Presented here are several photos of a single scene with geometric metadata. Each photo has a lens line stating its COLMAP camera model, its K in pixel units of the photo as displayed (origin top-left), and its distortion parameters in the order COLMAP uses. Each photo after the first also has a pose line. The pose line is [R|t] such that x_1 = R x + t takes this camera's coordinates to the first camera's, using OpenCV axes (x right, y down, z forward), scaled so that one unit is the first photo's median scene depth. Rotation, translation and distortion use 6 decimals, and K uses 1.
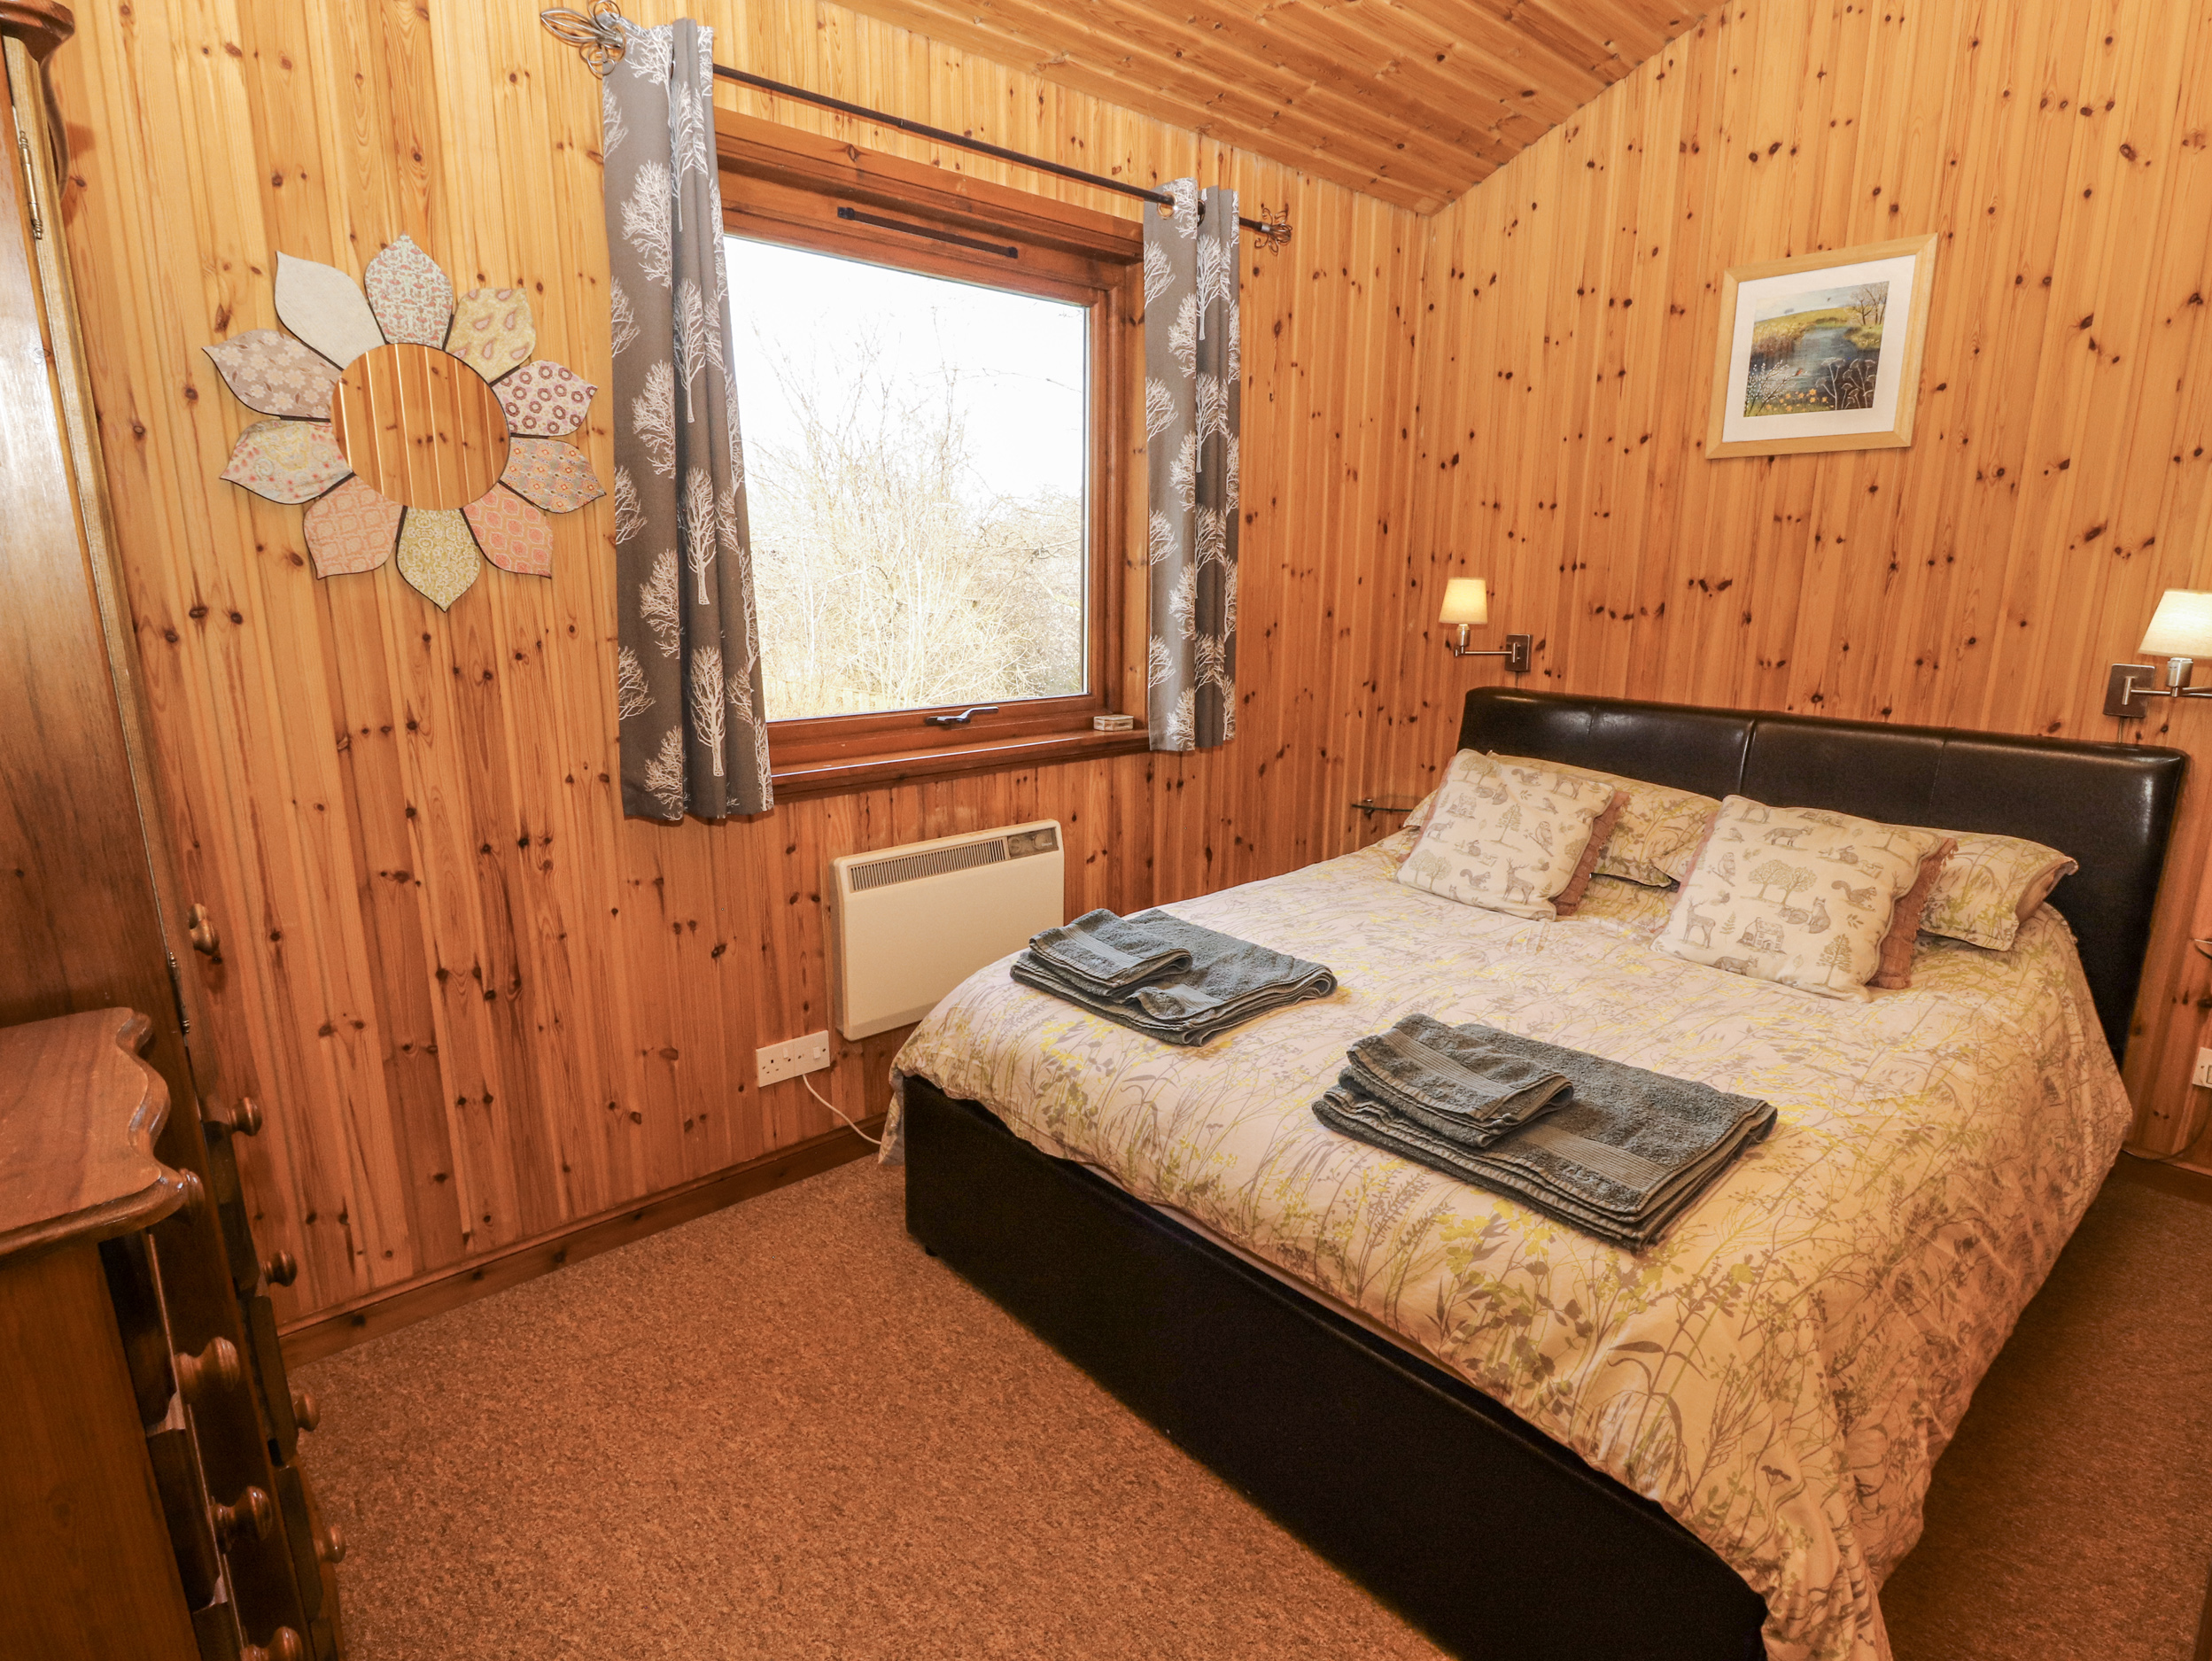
lens RADIAL K [[1152.8, 0, 1097.9], [0, 1152.8, 816.4], [0, 0, 1]] dist [-0.002549, -0.012502]
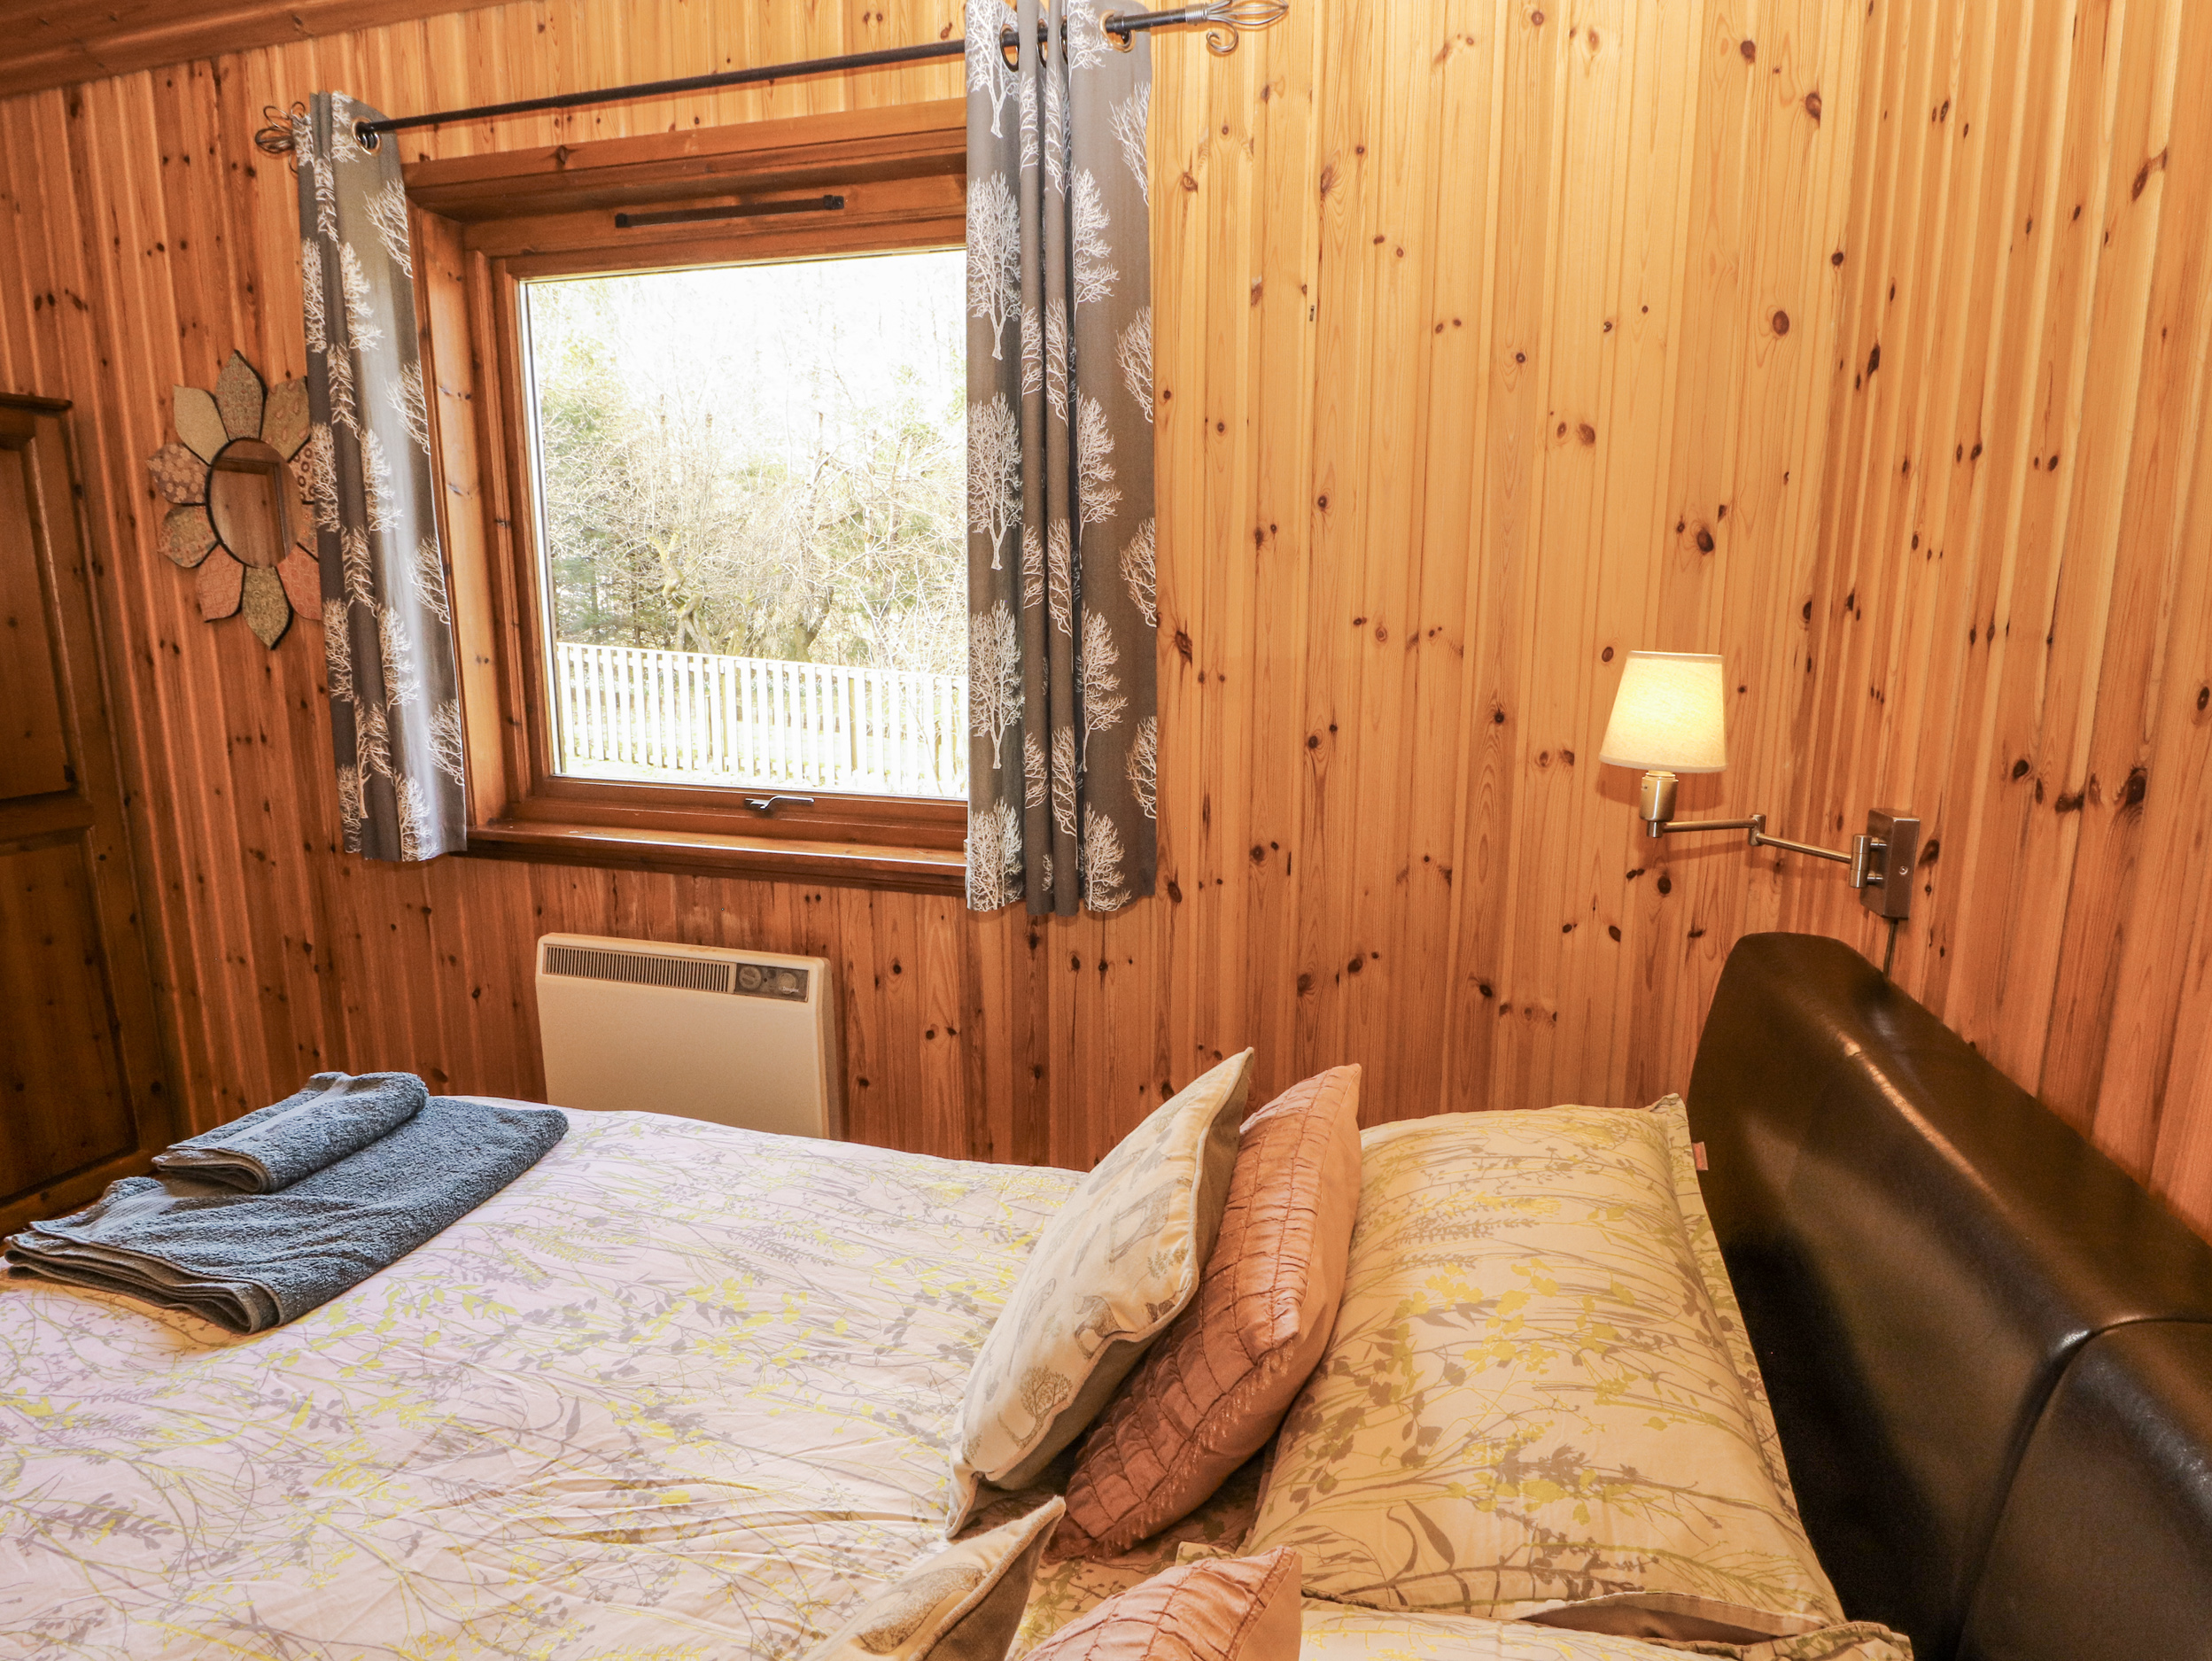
lens RADIAL K [[1146.2, 0, 1127.0], [0, 1146.2, 801.6], [0, 0, 1]] dist [0.001907, -0.013120]
pose [[0.542471, 0.138519, -0.828576, 0.679591], [-0.184487, 0.981878, 0.043363, -0.169527], [0.819567, 0.129339, 0.558195, 0.767008]]
